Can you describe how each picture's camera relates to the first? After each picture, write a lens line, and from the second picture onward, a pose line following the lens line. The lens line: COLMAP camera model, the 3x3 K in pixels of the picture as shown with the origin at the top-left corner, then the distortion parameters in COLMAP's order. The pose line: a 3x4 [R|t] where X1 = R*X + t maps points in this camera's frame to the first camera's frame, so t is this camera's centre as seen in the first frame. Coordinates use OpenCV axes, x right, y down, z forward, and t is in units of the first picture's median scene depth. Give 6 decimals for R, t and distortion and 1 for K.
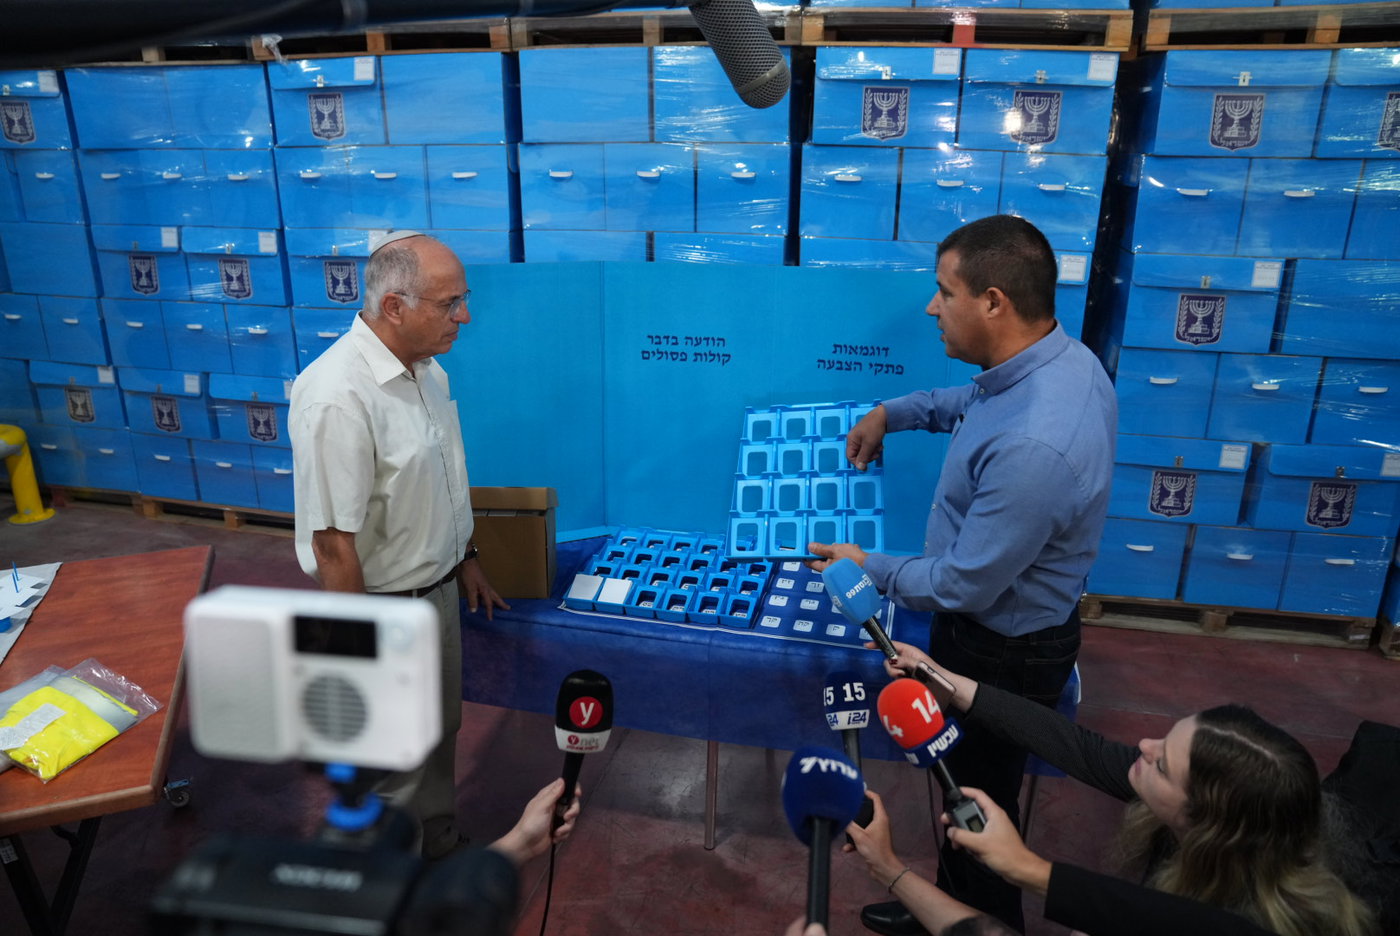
lens RADIAL K [[981.8, 0, 699.3], [0, 981.8, 463.9], [0, 0, 1]] dist [-0.121304, 0.097154]
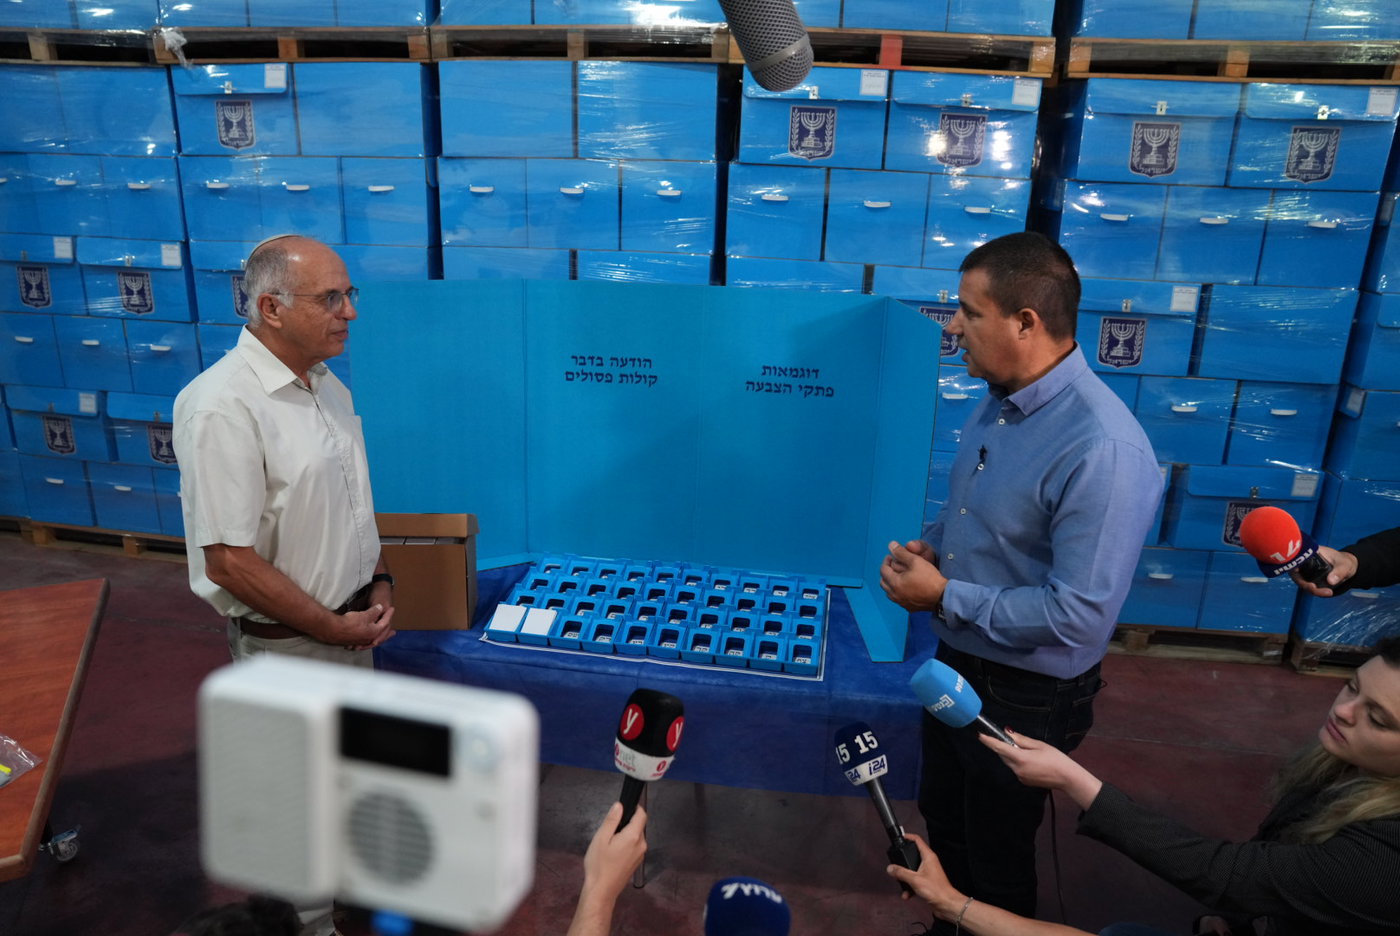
lens RADIAL K [[981.8, 0, 699.9], [0, 981.8, 466.5], [0, 0, 1]] dist [-0.121304, 0.097154]
pose [[0.996789, -0.002114, 0.080050, -0.003017], [0.003480, 0.999851, -0.016930, -0.003587], [-0.080003, 0.017154, 0.996647, 0.019830]]
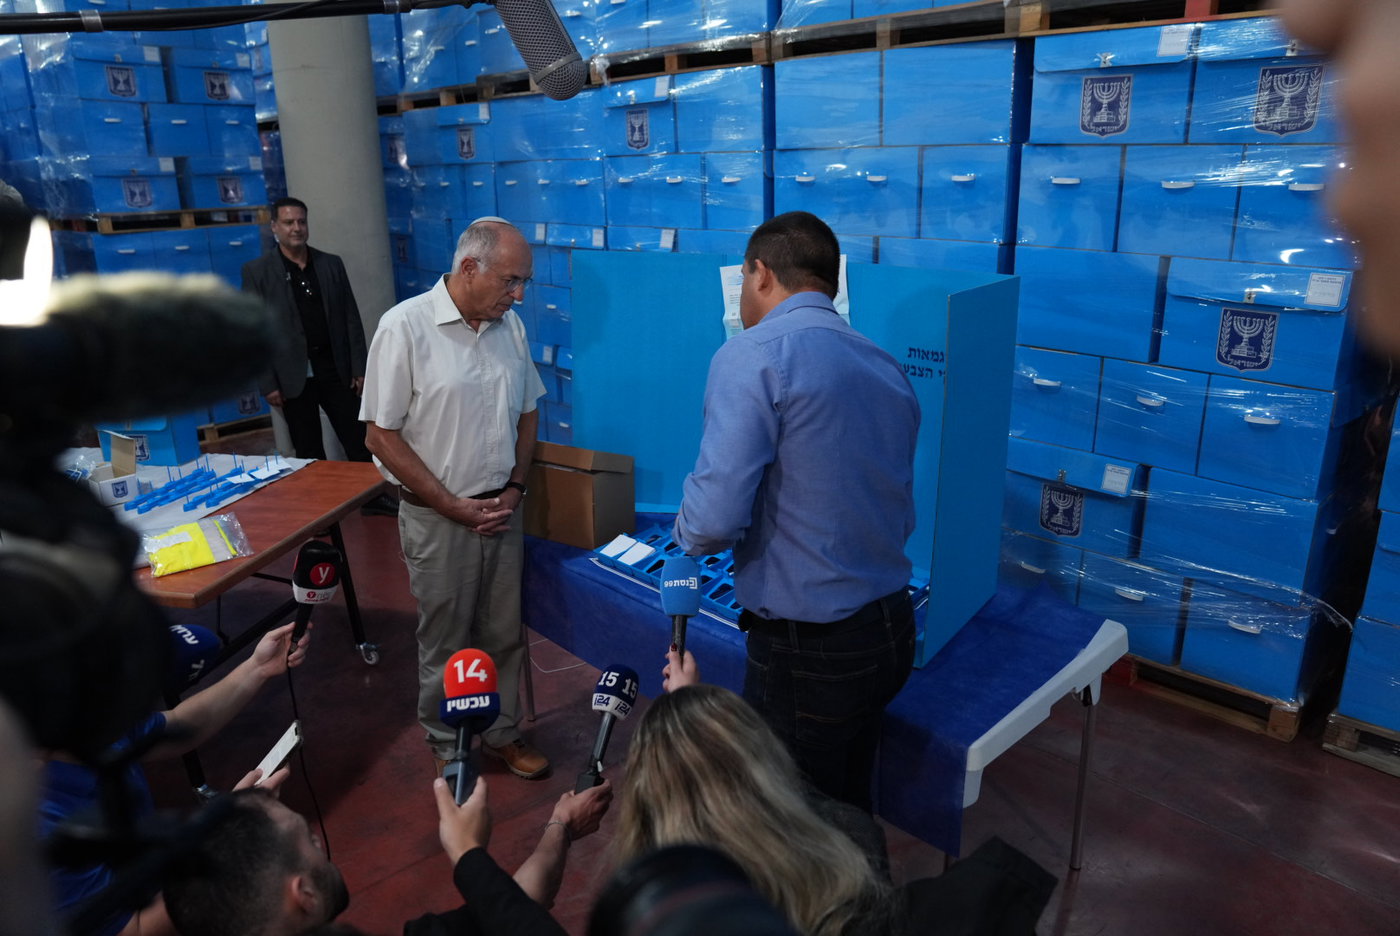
lens RADIAL K [[981.8, 0, 689.0], [0, 981.8, 462.0], [0, 0, 1]] dist [-0.121304, 0.097154]
pose [[0.839016, 0.138324, -0.526230, 0.339176], [-0.152331, 0.988185, 0.016879, 0.002197], [0.522348, 0.065999, 0.850175, 0.071240]]
